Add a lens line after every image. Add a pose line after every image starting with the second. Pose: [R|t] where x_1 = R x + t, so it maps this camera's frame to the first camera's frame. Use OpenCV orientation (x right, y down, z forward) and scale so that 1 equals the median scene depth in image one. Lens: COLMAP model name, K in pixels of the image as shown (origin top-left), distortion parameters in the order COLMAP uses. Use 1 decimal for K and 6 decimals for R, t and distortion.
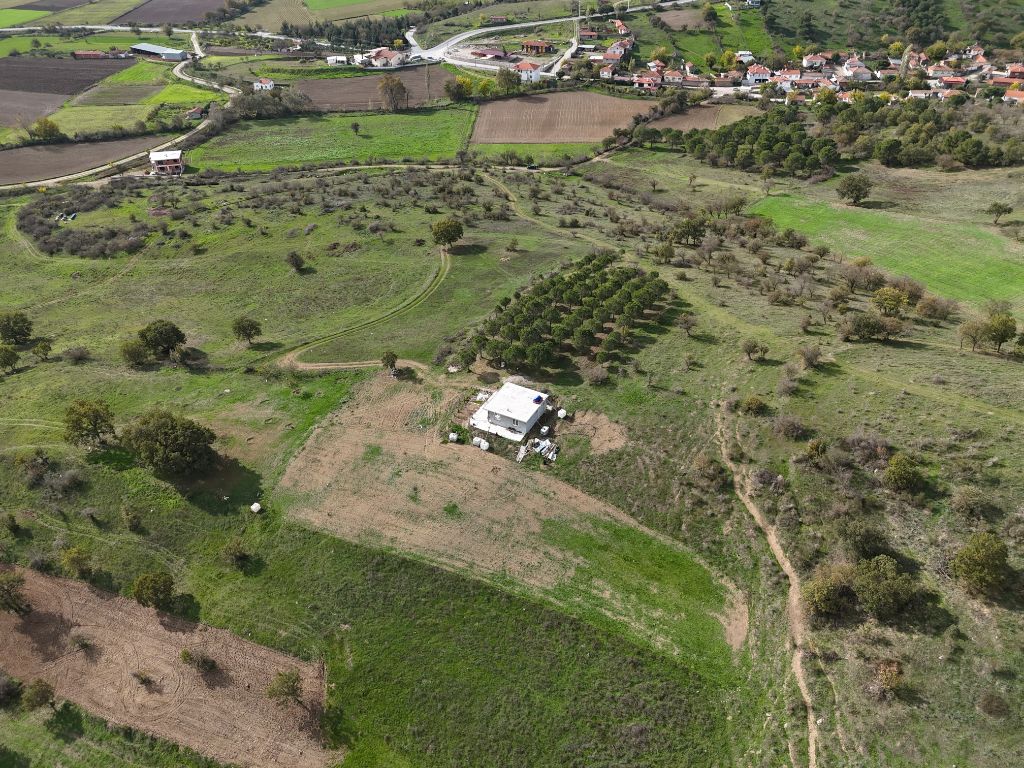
lens RADIAL K [[752.9, 0, 514.8], [0, 752.9, 381.4], [0, 0, 1]] dist [0.072975, -0.067318]
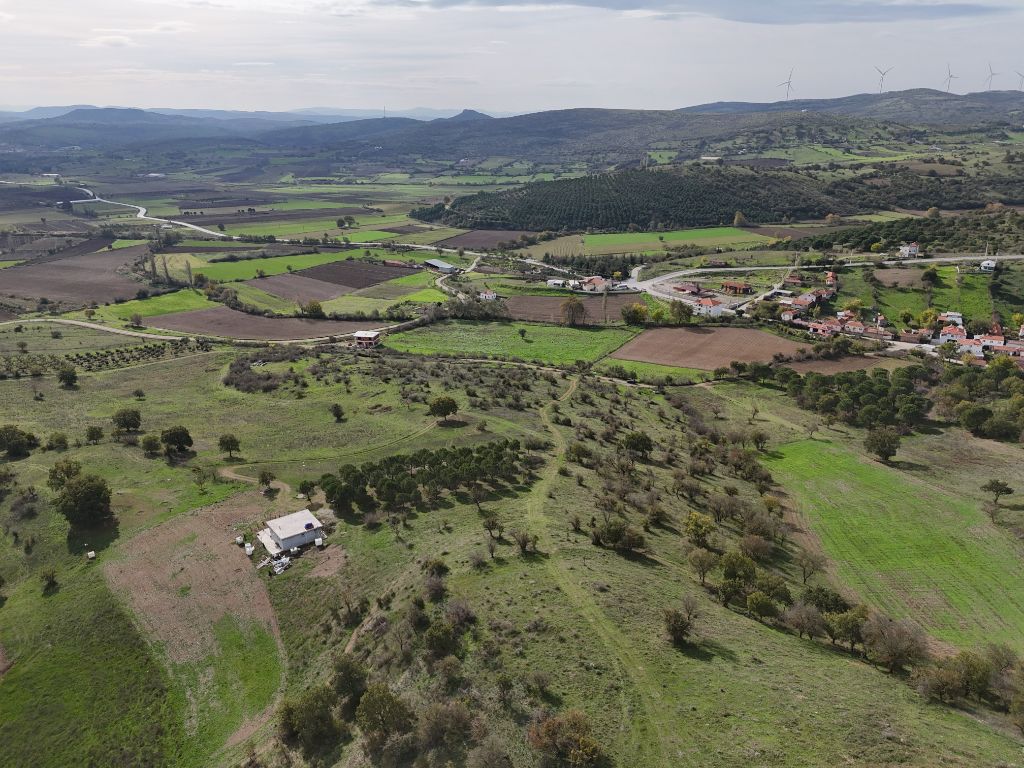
lens RADIAL K [[752.9, 0, 514.8], [0, 752.9, 381.4], [0, 0, 1]] dist [0.072975, -0.067318]
pose [[0.901054, 0.146110, -0.408354, 0.355614], [-0.254763, 0.940293, -0.225709, -0.000935], [0.350995, 0.307409, 0.884479, -0.000618]]
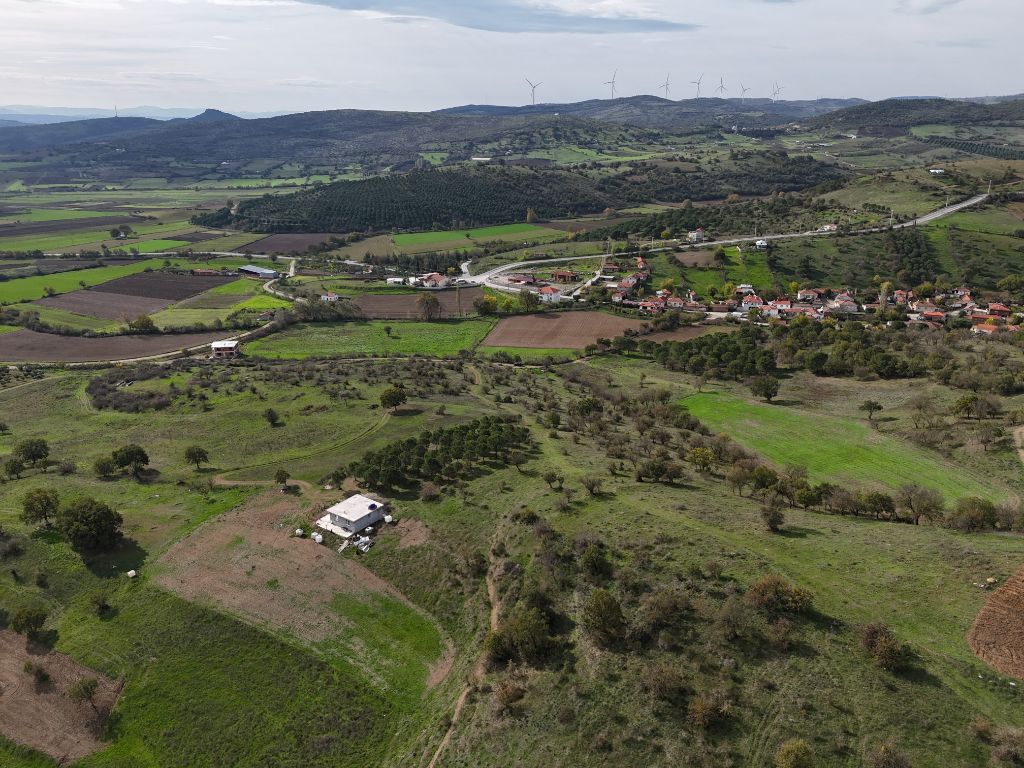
lens RADIAL K [[752.9, 0, 514.8], [0, 752.9, 381.4], [0, 0, 1]] dist [0.072975, -0.067318]
pose [[0.990732, 0.048295, -0.126958, 0.189845], [-0.082241, 0.957146, -0.277684, 0.070652], [0.108107, 0.285551, 0.952246, -0.099679]]
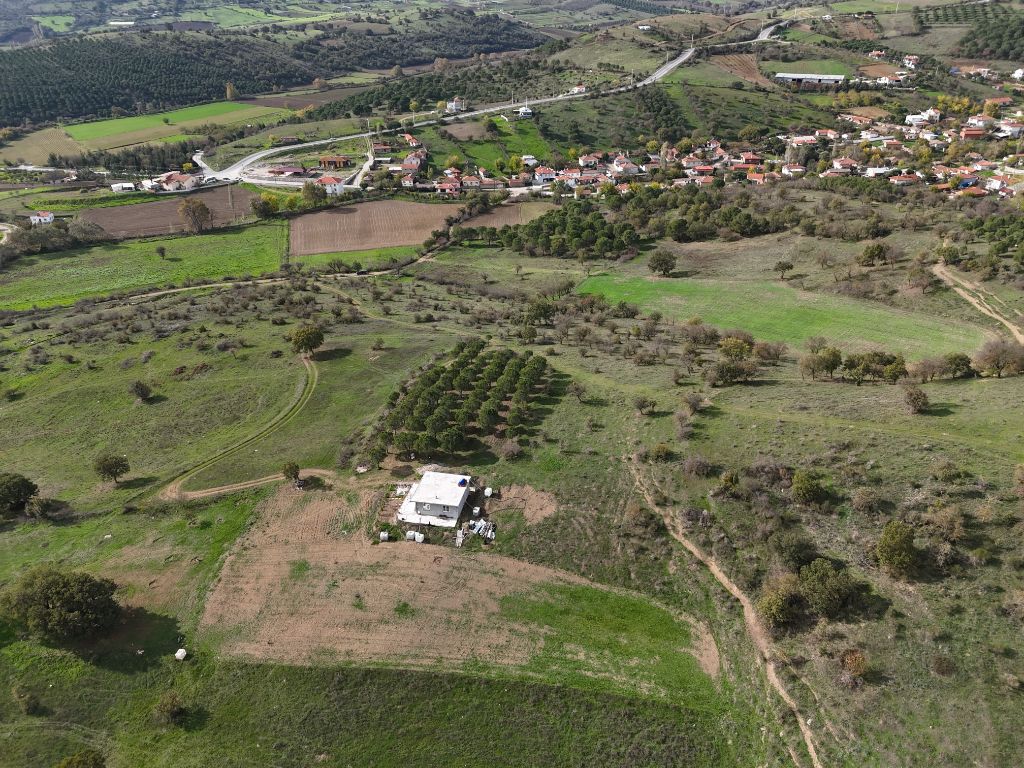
lens RADIAL K [[752.9, 0, 514.8], [0, 752.9, 381.4], [0, 0, 1]] dist [0.072975, -0.067318]
pose [[0.958232, -0.134858, 0.252199, -0.064267], [0.166276, 0.980188, -0.107631, 0.005301], [-0.232687, 0.145070, 0.961671, -0.005815]]
